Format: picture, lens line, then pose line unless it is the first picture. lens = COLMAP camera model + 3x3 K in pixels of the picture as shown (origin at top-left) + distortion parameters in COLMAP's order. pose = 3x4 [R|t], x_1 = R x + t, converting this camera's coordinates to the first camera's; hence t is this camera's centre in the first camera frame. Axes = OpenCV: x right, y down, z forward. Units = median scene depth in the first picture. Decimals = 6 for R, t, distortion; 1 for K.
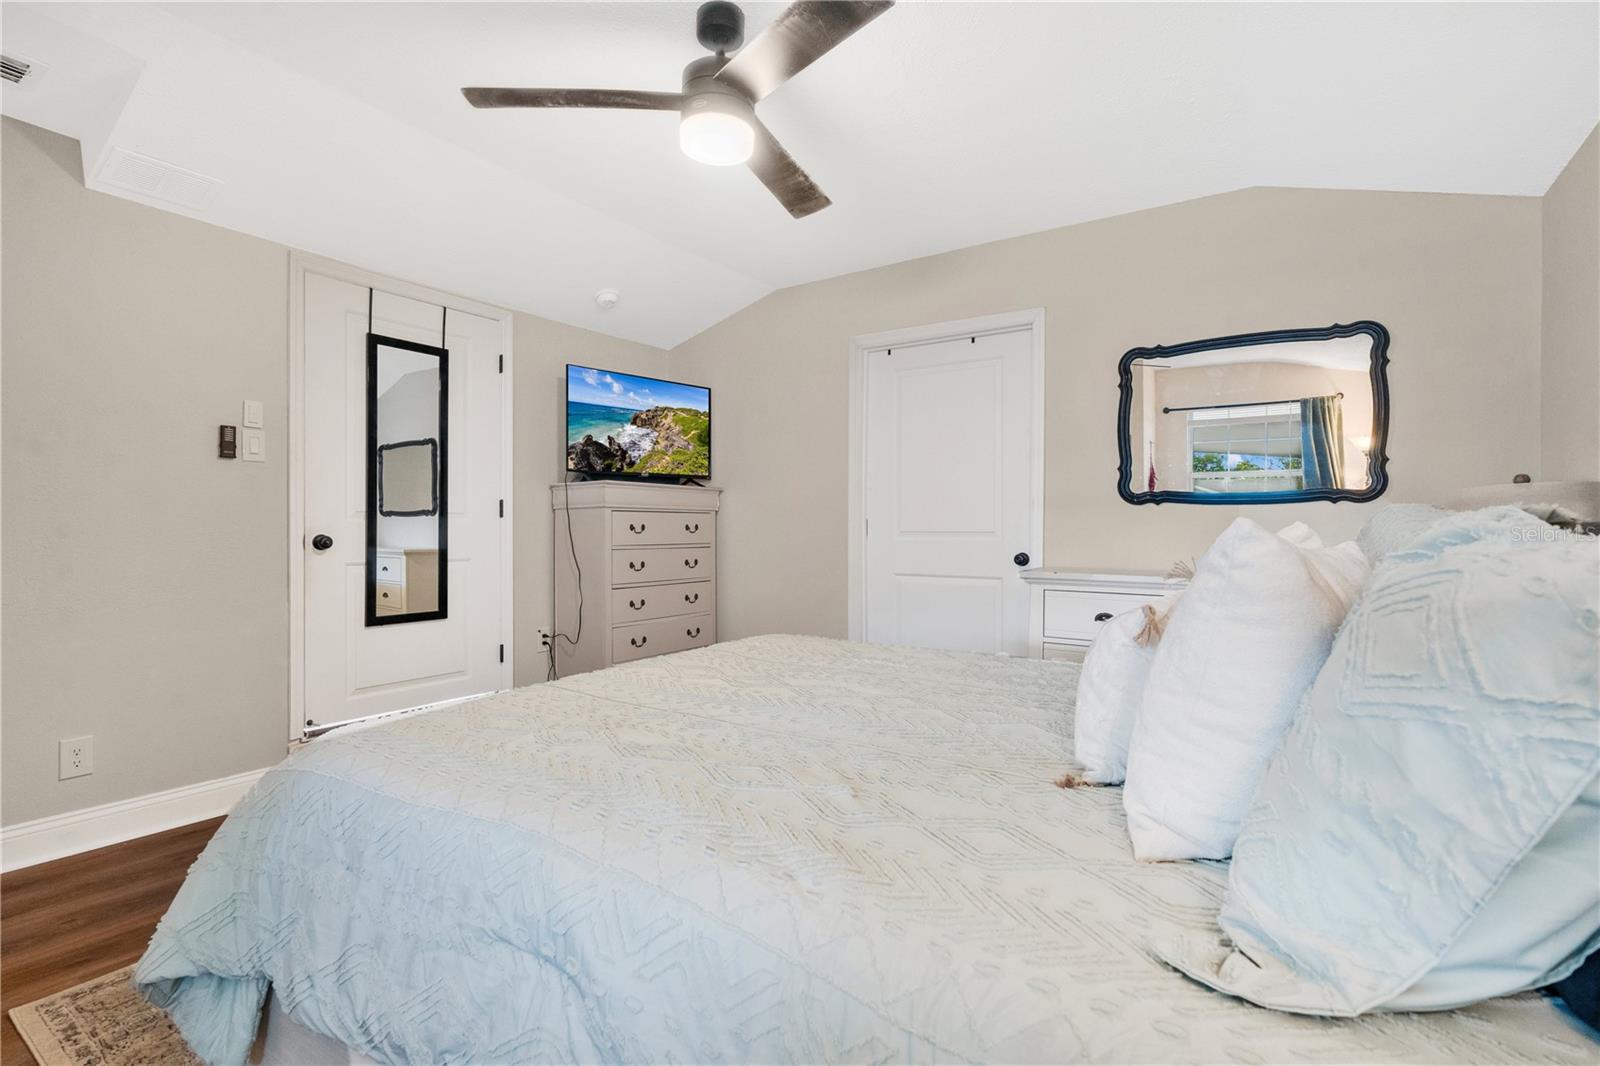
lens RADIAL K [[738.2, 0, 801.6], [0, 738.2, 533.3], [0, 0, 1]] dist [-0.002201, -0.000044]
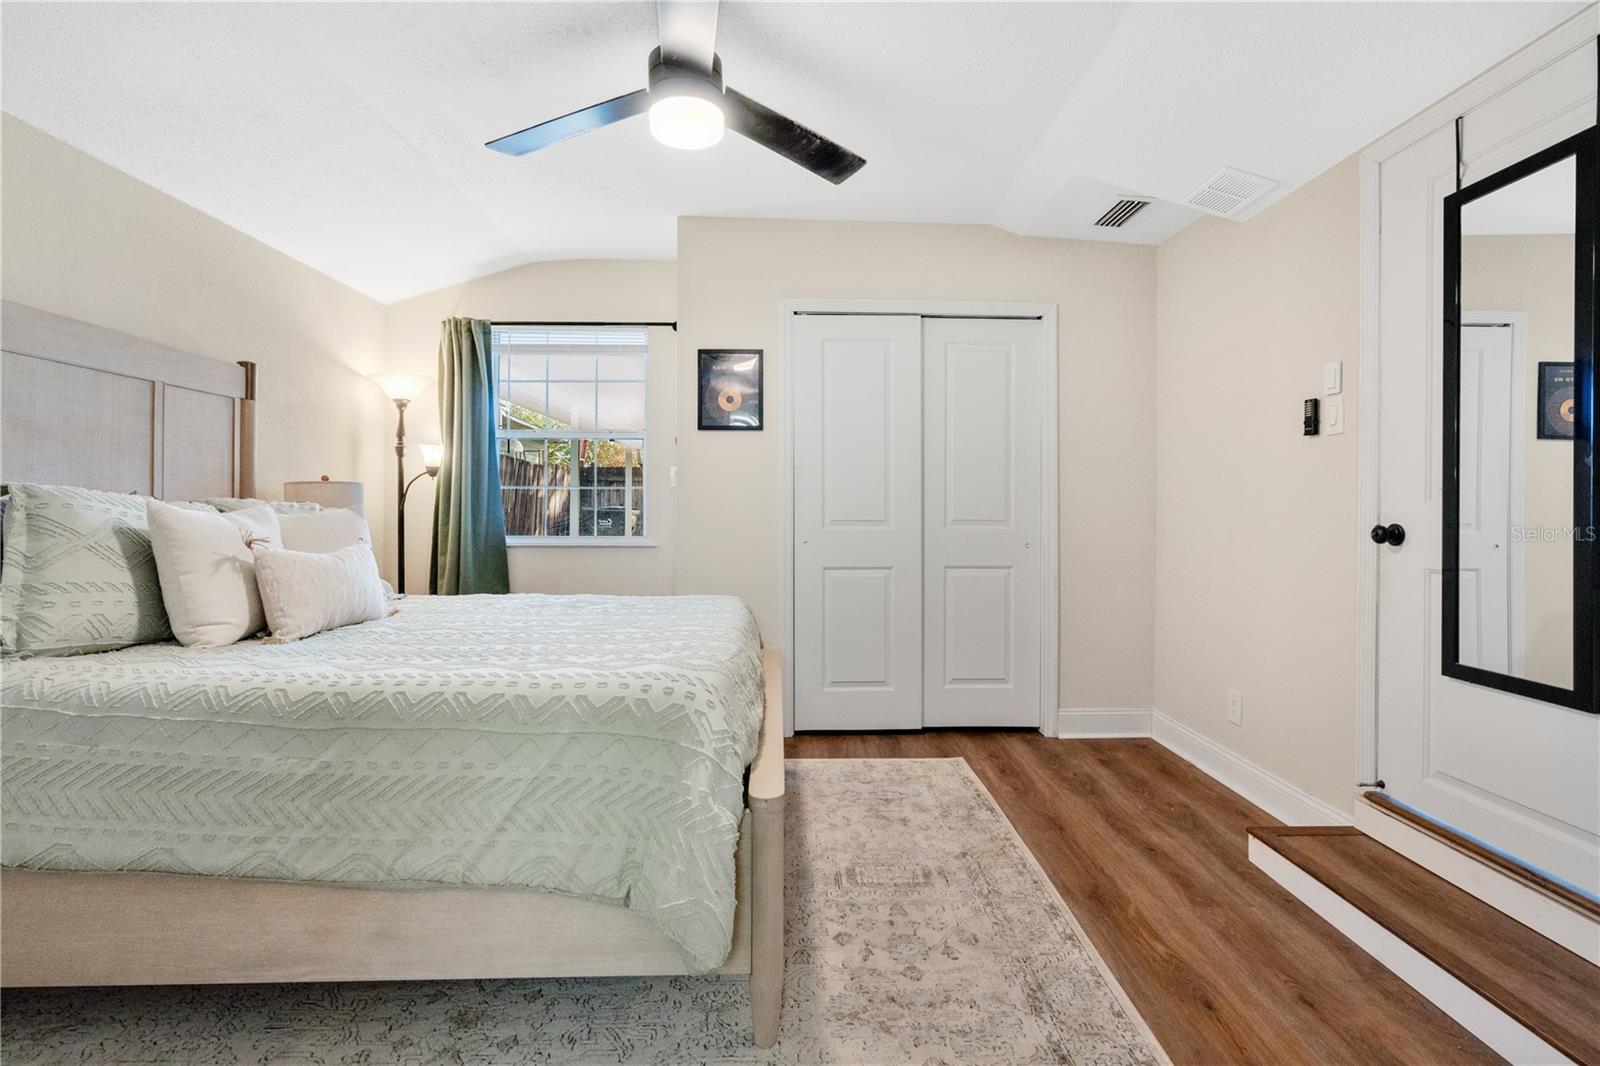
lens RADIAL K [[738.2, 0, 801.6], [0, 738.2, 533.3], [0, 0, 1]] dist [-0.002201, -0.000044]
pose [[-0.815617, 0.008818, -0.578525, 0.207275], [-0.013199, 0.999340, 0.033841, -0.005442], [0.578442, 0.035238, -0.814962, 1.215267]]
